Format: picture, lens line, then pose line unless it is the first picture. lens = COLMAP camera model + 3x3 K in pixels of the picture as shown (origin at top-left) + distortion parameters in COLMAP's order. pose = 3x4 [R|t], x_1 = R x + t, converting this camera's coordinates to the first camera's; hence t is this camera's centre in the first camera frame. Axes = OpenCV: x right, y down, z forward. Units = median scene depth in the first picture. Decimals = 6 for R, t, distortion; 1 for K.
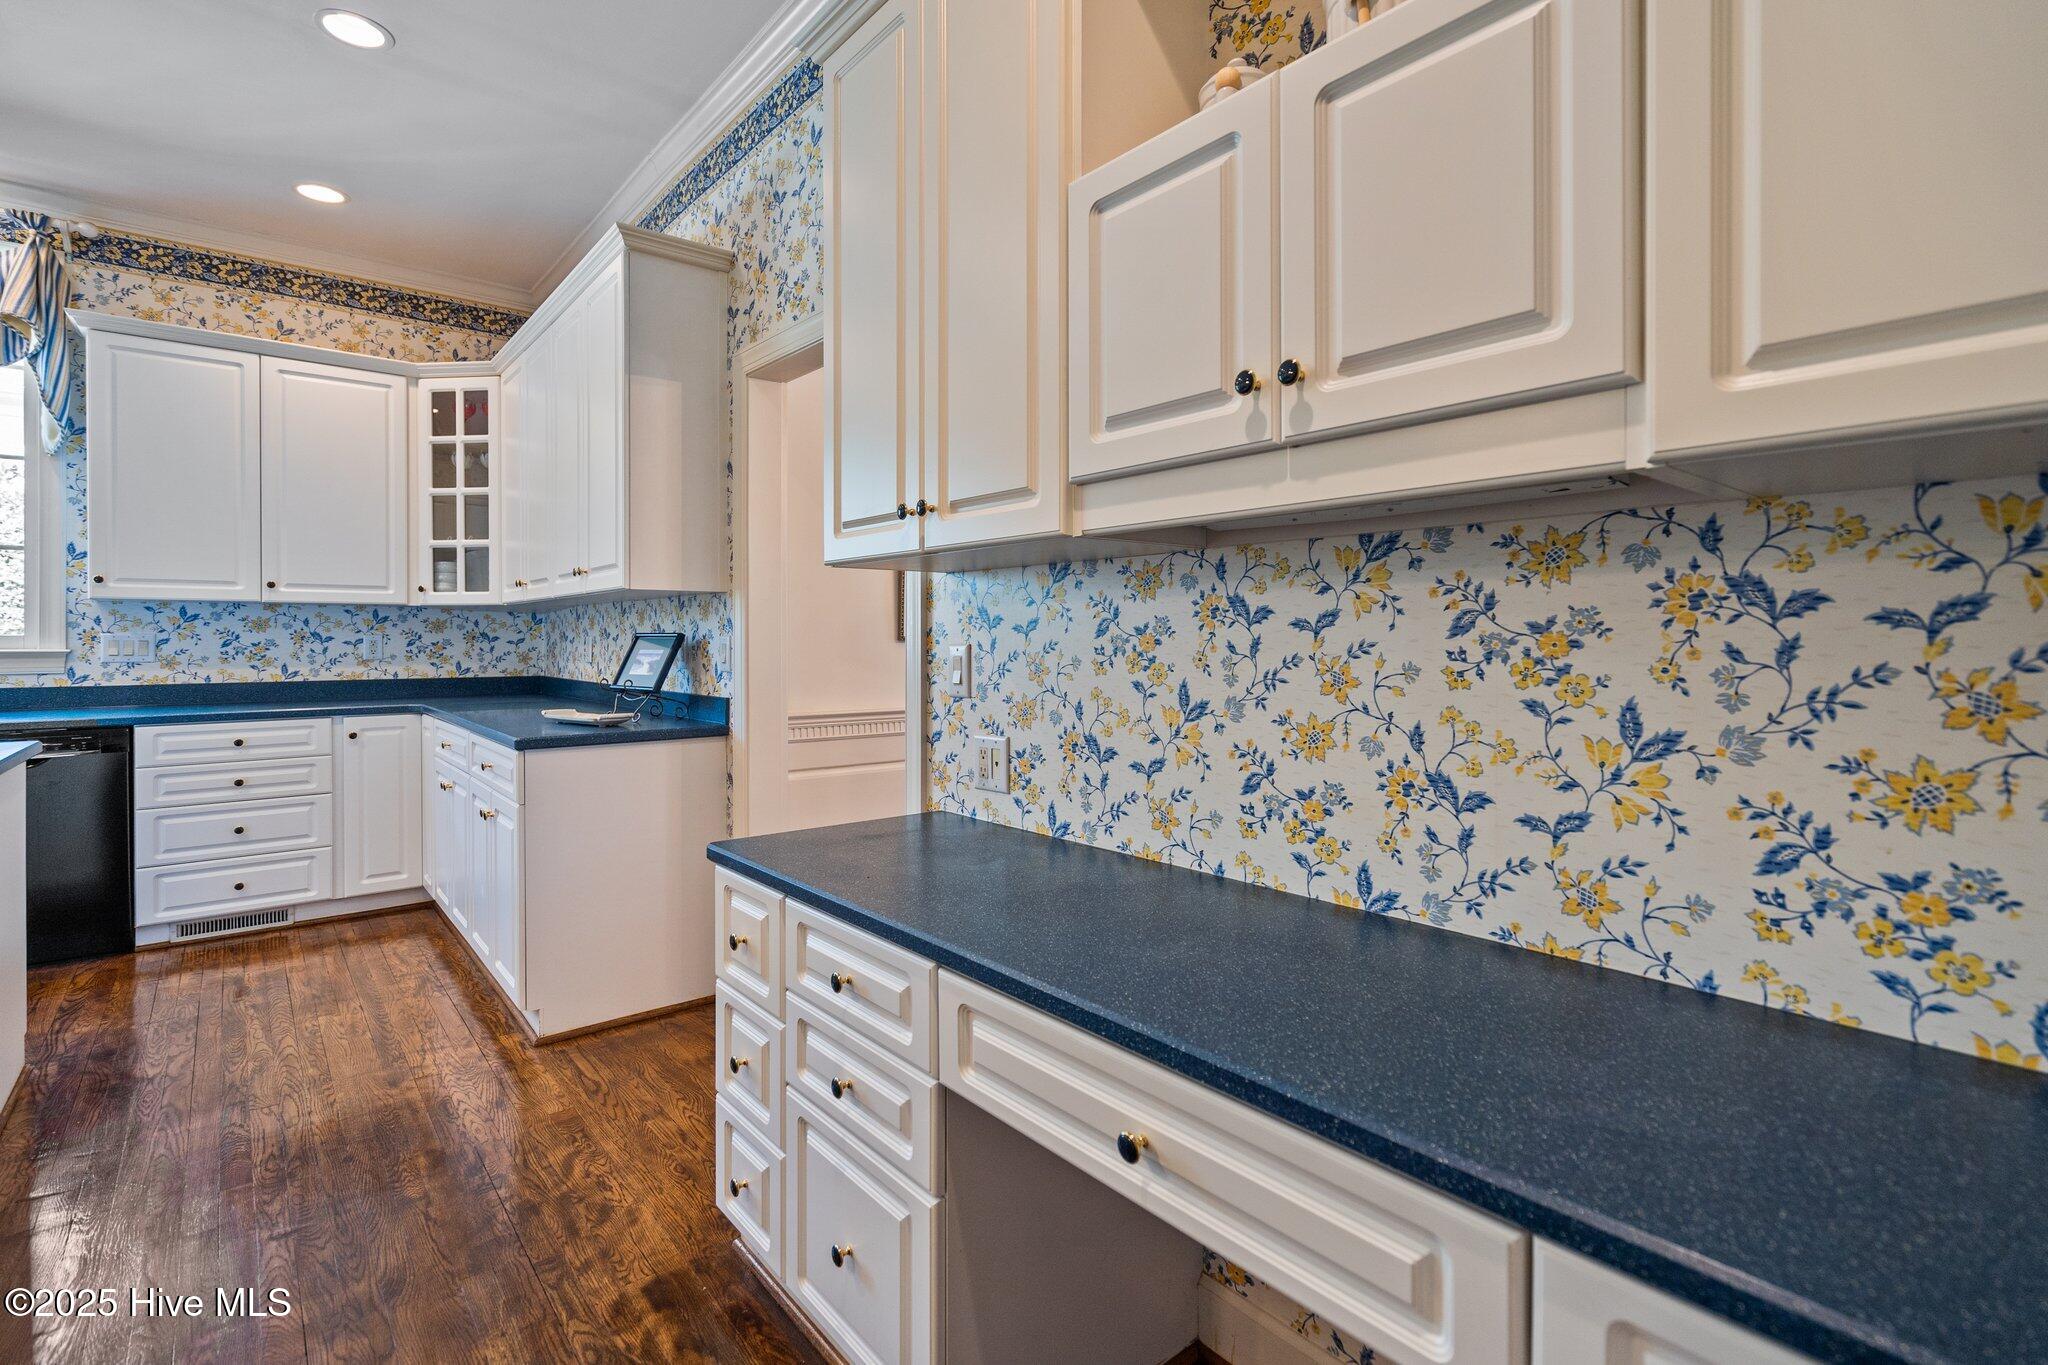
lens RADIAL K [[956.5, 0, 1026.5], [0, 956.5, 641.3], [0, 0, 1]] dist [0.001441, 0.000110]
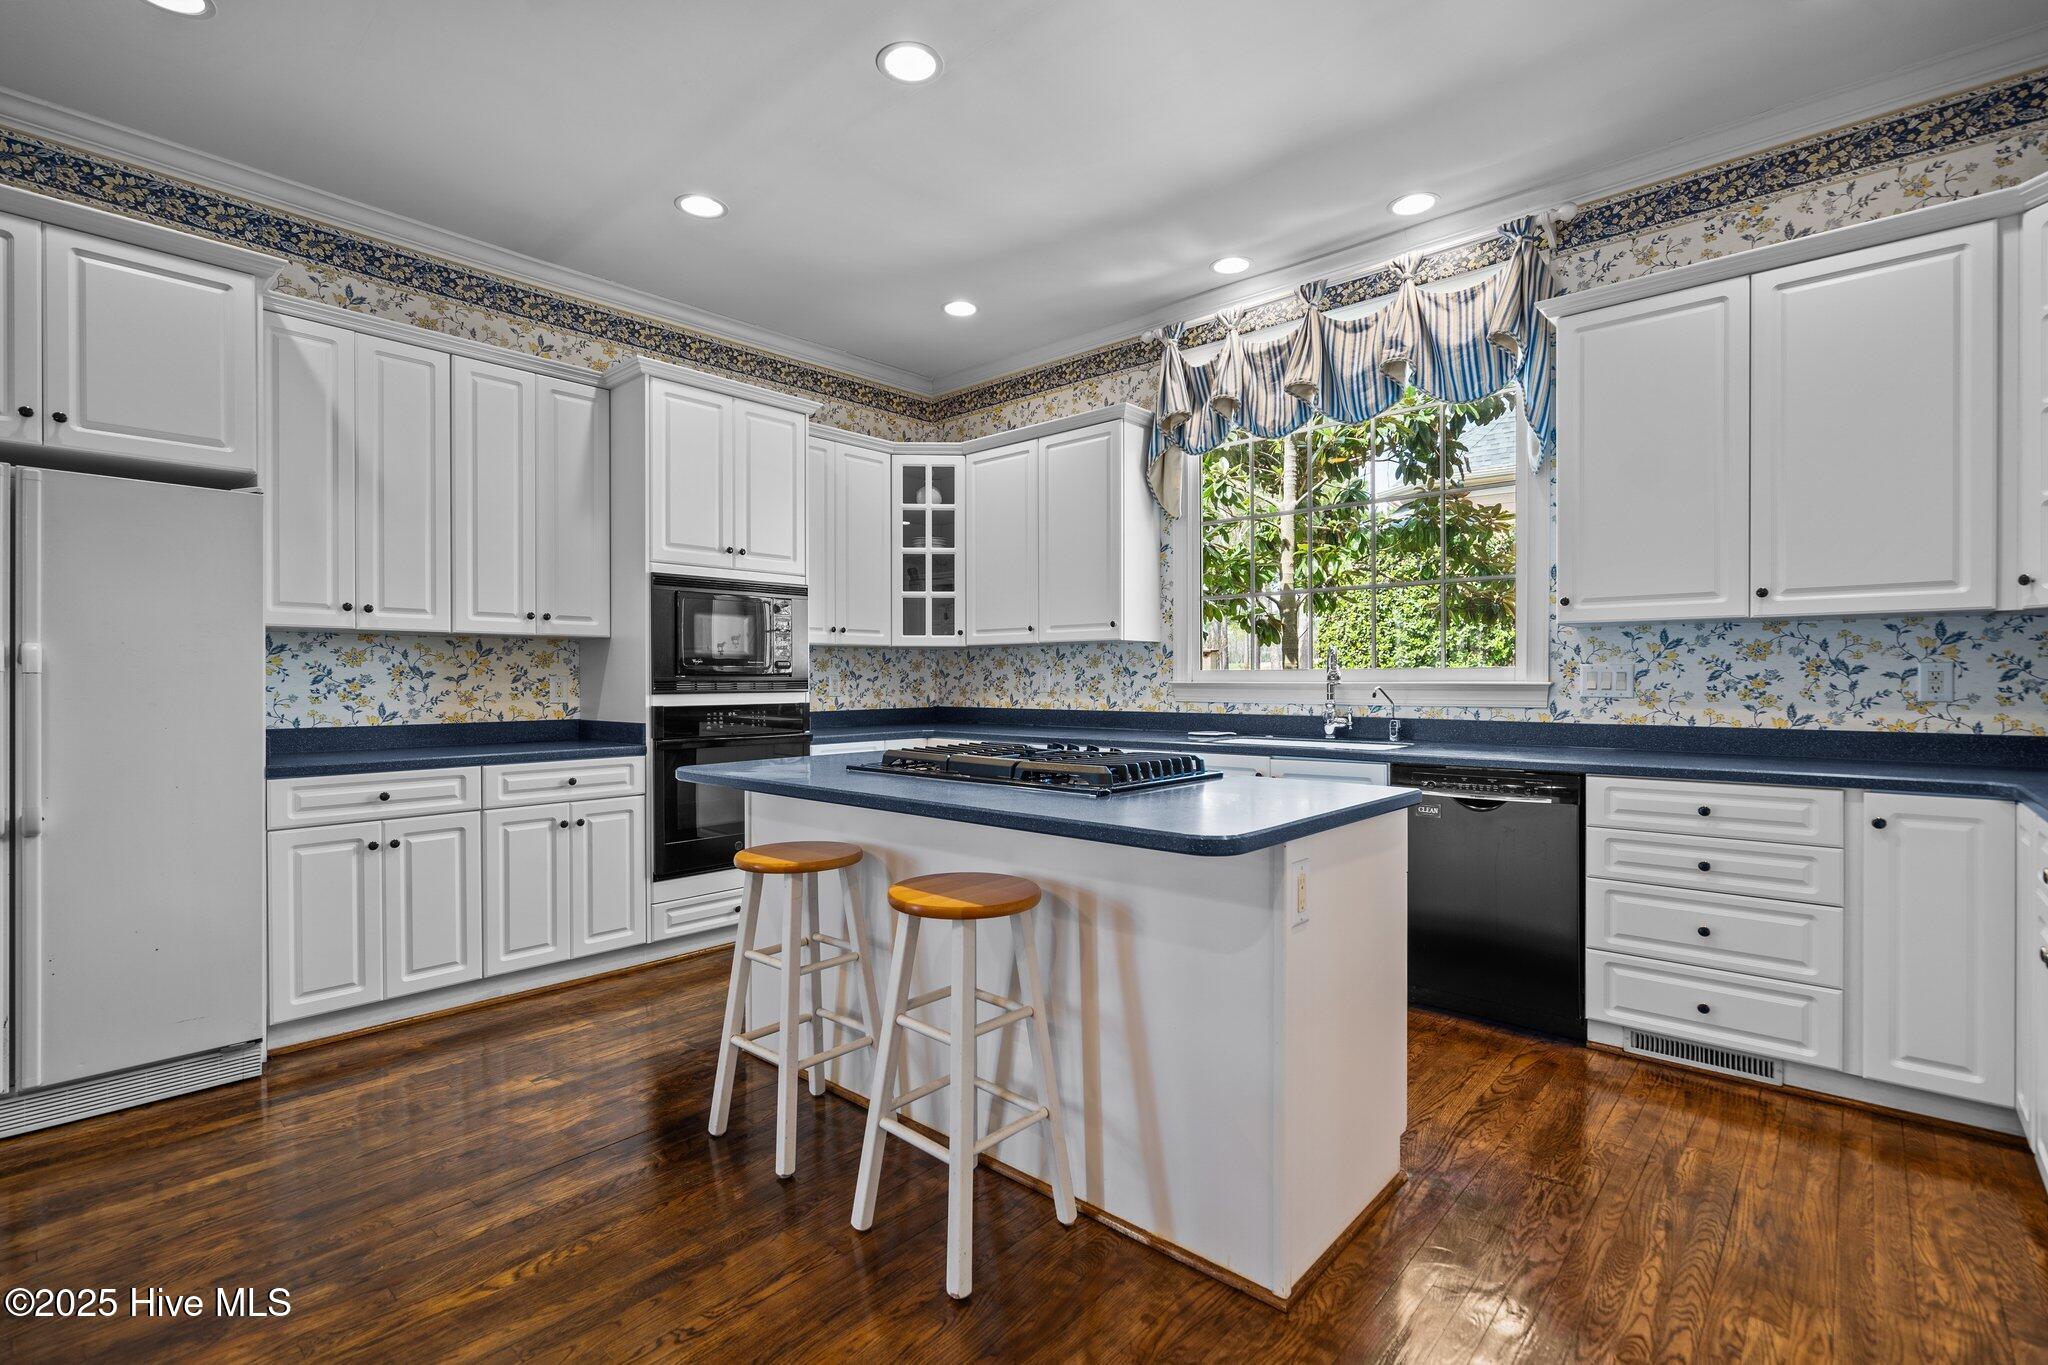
lens RADIAL K [[926.7, 0, 1021.3], [0, 926.7, 685.4], [0, 0, 1]] dist [-0.003244, -0.000025]
pose [[0.141462, 0.008497, -0.989907, -0.186545], [-0.001528, 0.999964, 0.008365, 0.004915], [0.989942, 0.000329, 0.141470, 0.358082]]
